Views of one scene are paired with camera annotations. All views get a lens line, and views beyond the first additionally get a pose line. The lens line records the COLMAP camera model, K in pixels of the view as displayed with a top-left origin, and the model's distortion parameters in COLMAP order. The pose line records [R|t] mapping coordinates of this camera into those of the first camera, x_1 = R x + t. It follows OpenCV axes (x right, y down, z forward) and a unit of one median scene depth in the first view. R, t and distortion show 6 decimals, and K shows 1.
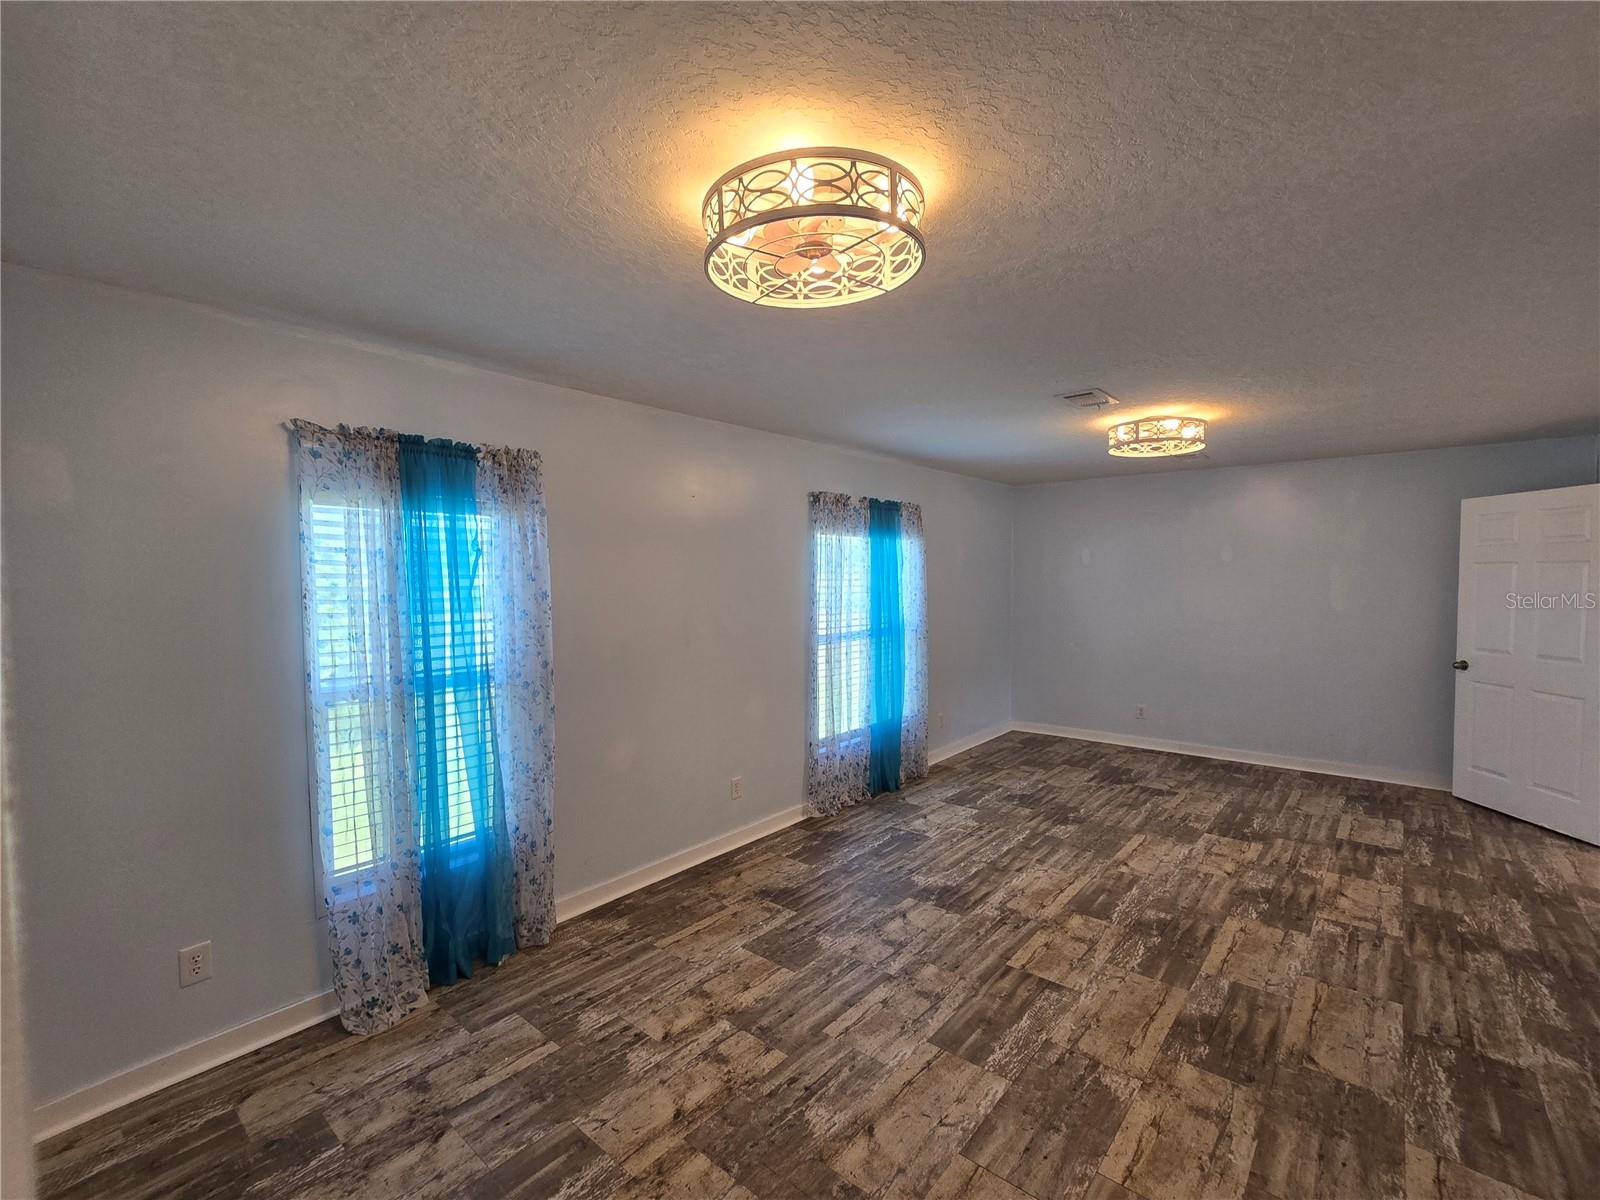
lens RADIAL K [[702.4, 0, 801.6], [0, 702.4, 604.9], [0, 0, 1]] dist [-0.010946, 0.005000]
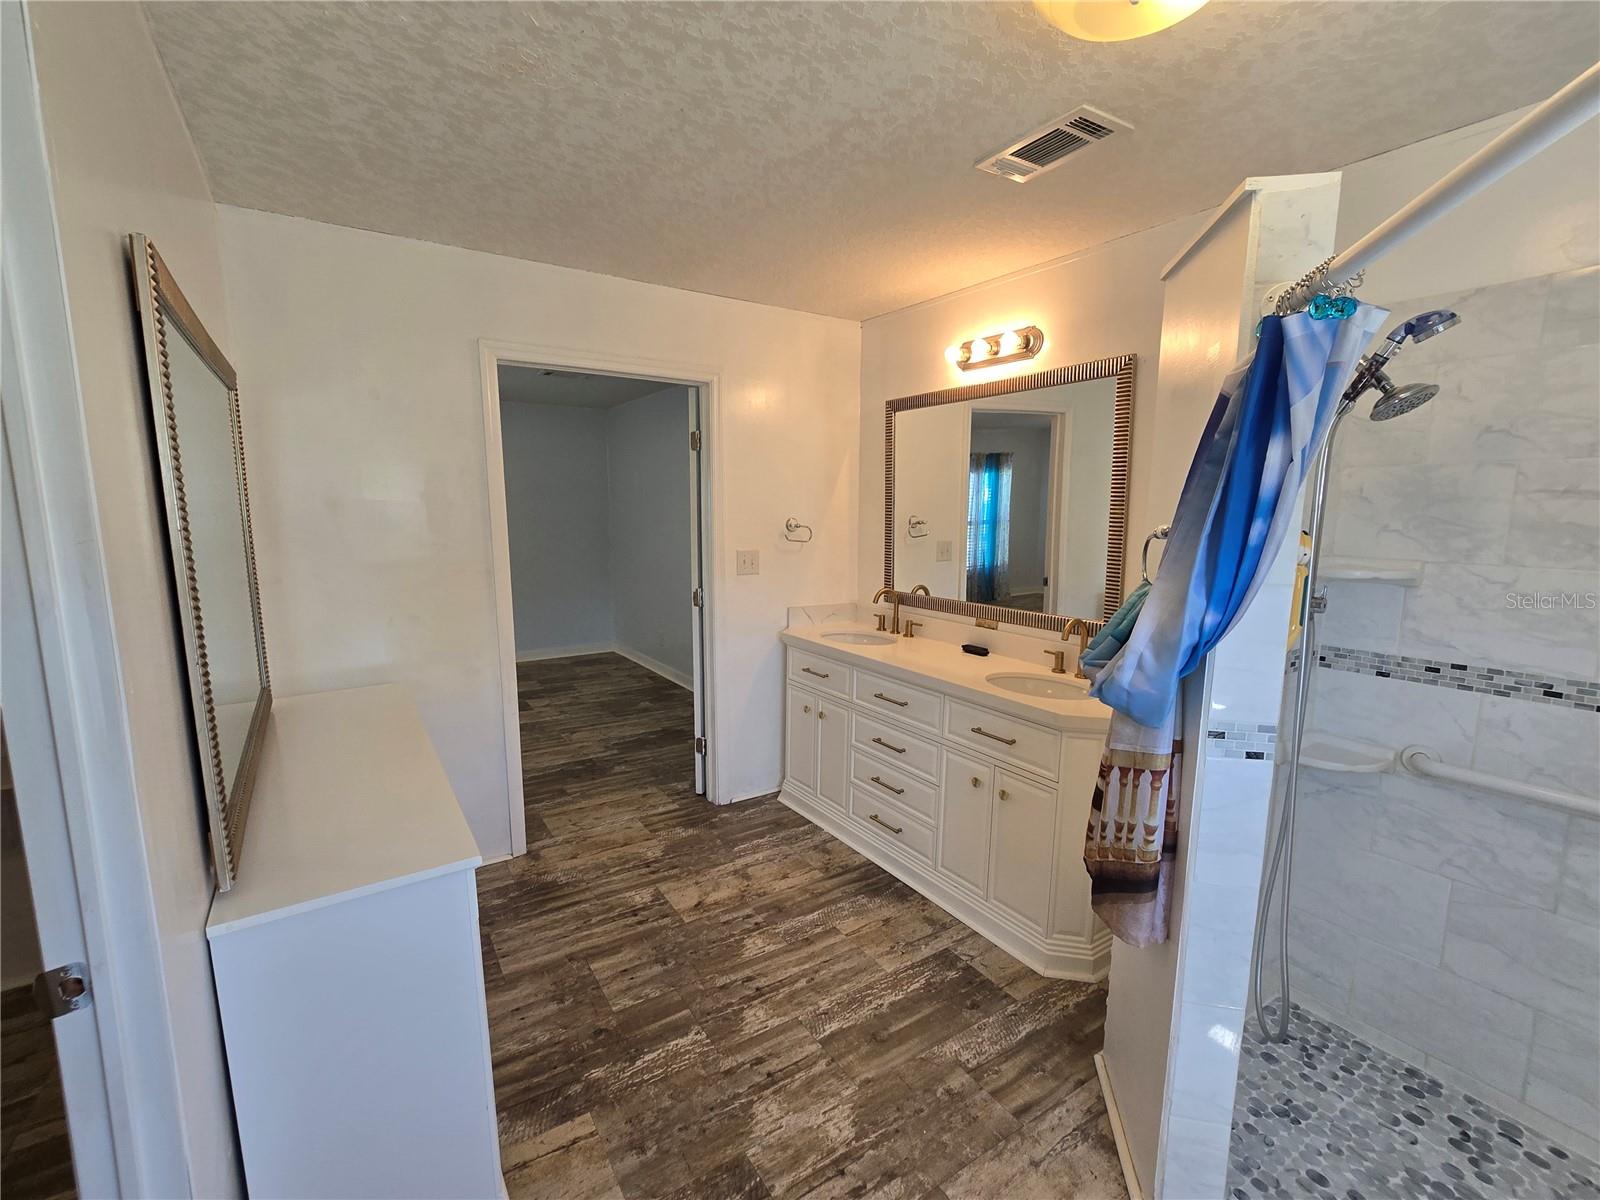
lens RADIAL K [[702.4, 0, 802.5], [0, 702.4, 606.6], [0, 0, 1]] dist [-0.010946, 0.005000]
pose [[0.959601, 0.053443, -0.276241, 1.537268], [-0.023579, 0.993616, 0.110323, -0.016348], [0.280374, -0.099353, 0.954735, 0.153139]]
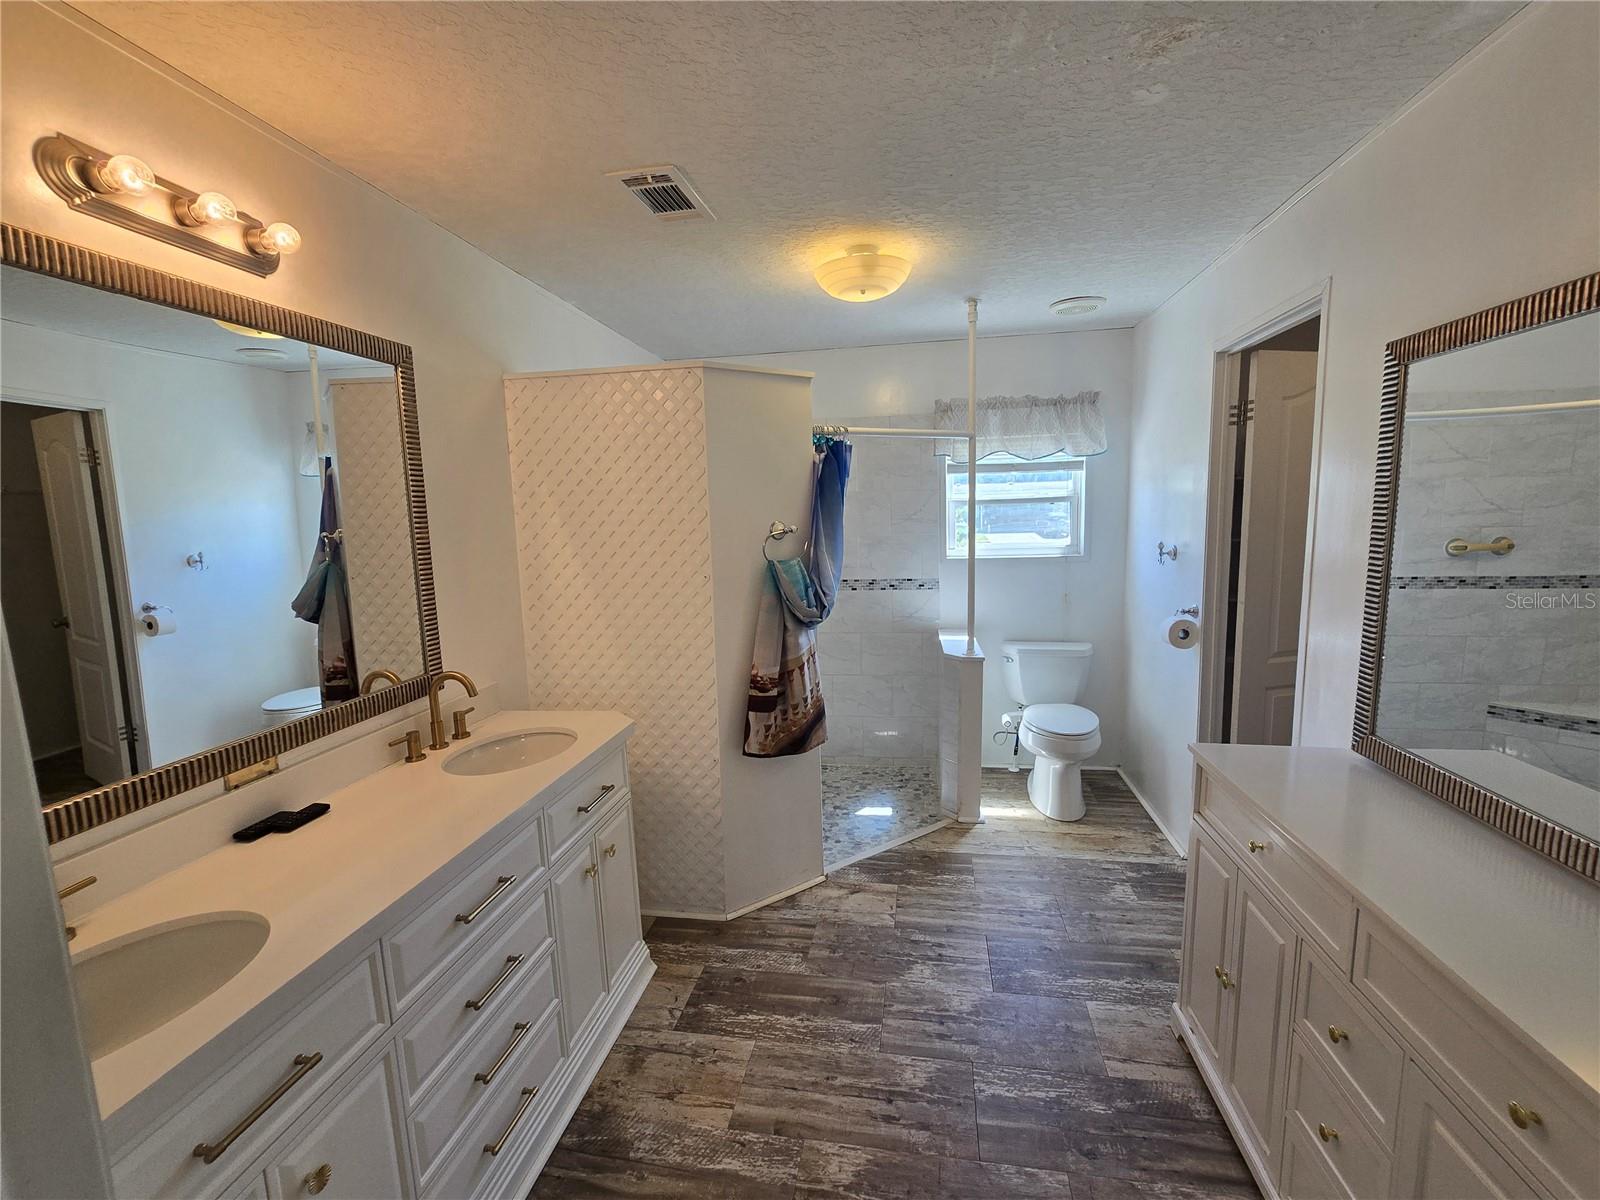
lens RADIAL K [[702.4, 0, 801.1], [0, 702.4, 604.8], [0, 0, 1]] dist [-0.010946, 0.005000]
pose [[-0.506234, -0.094376, 0.857216, -0.863410], [0.066731, 0.986727, 0.148042, -0.160343], [-0.859810, 0.132147, -0.493217, 3.595824]]
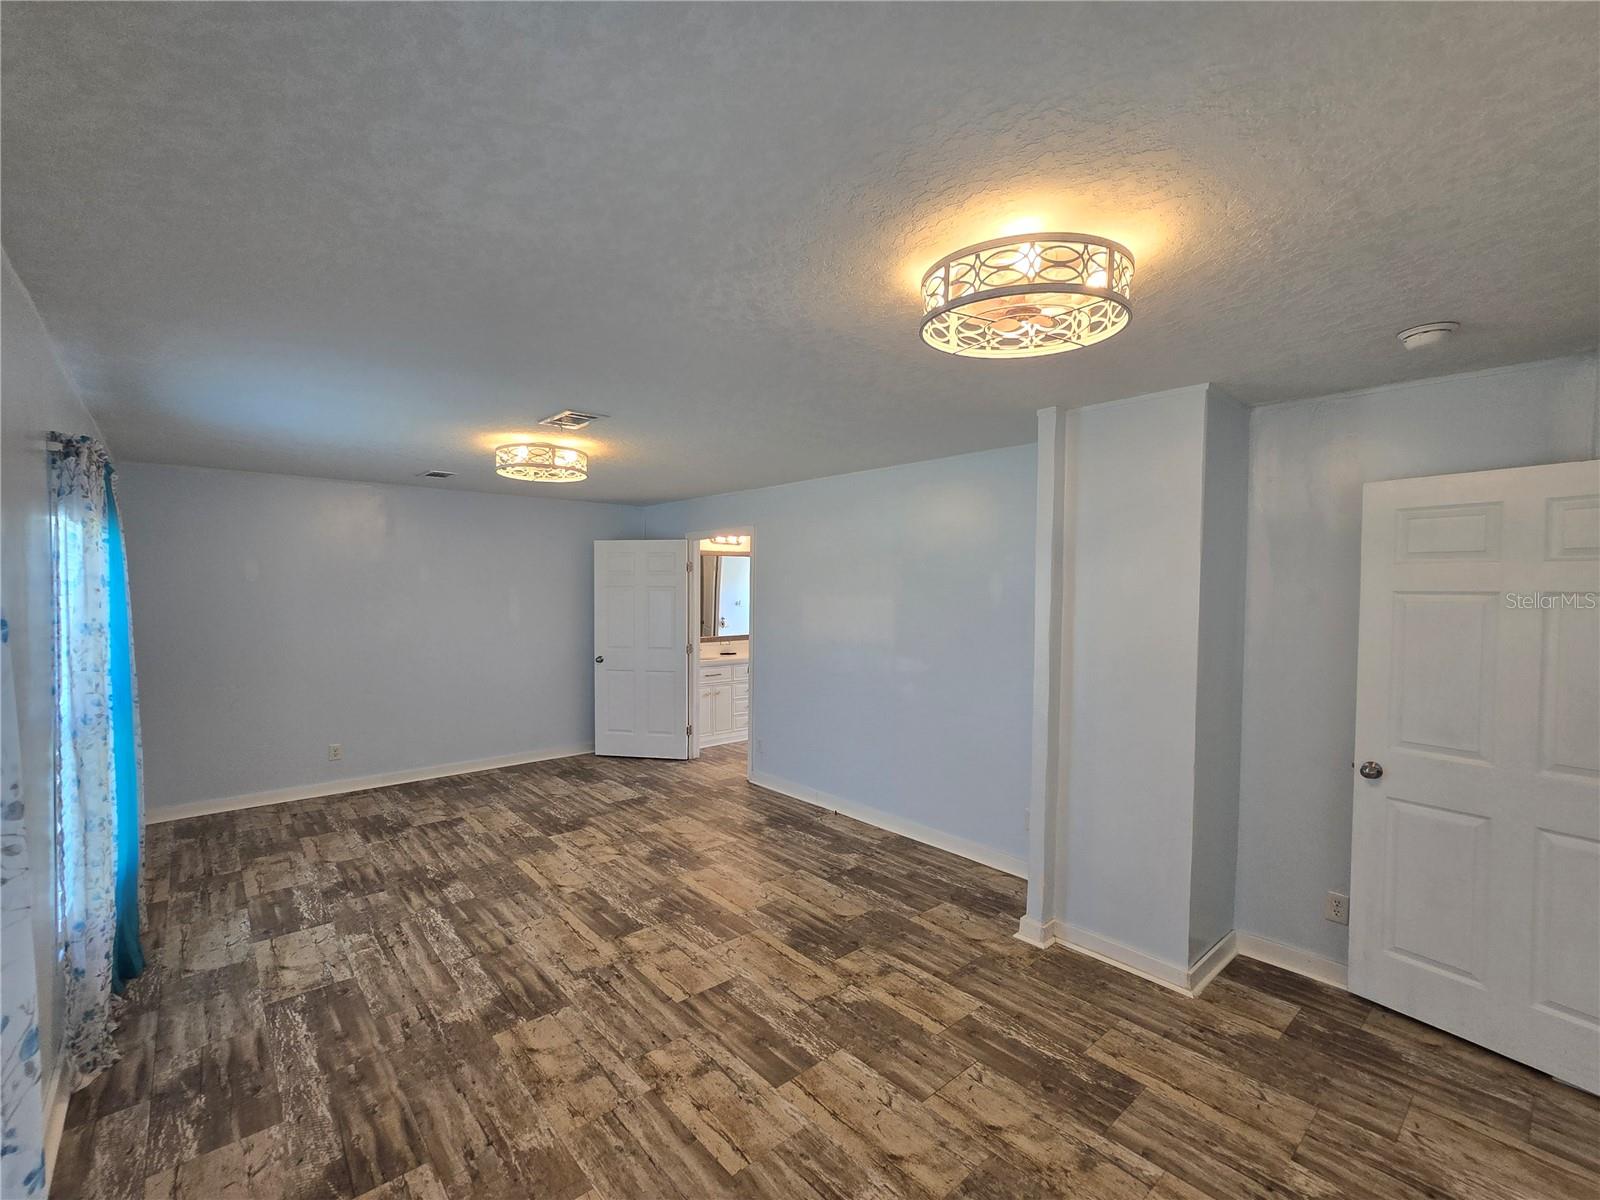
lens RADIAL K [[702.4, 0, 798.5], [0, 702.4, 601.1], [0, 0, 1]] dist [-0.010946, 0.005000]
pose [[0.153635, -0.014503, 0.988021, -0.448932], [0.038441, 0.999223, 0.008690, -0.031309], [-0.987380, 0.036646, 0.154073, 0.472323]]
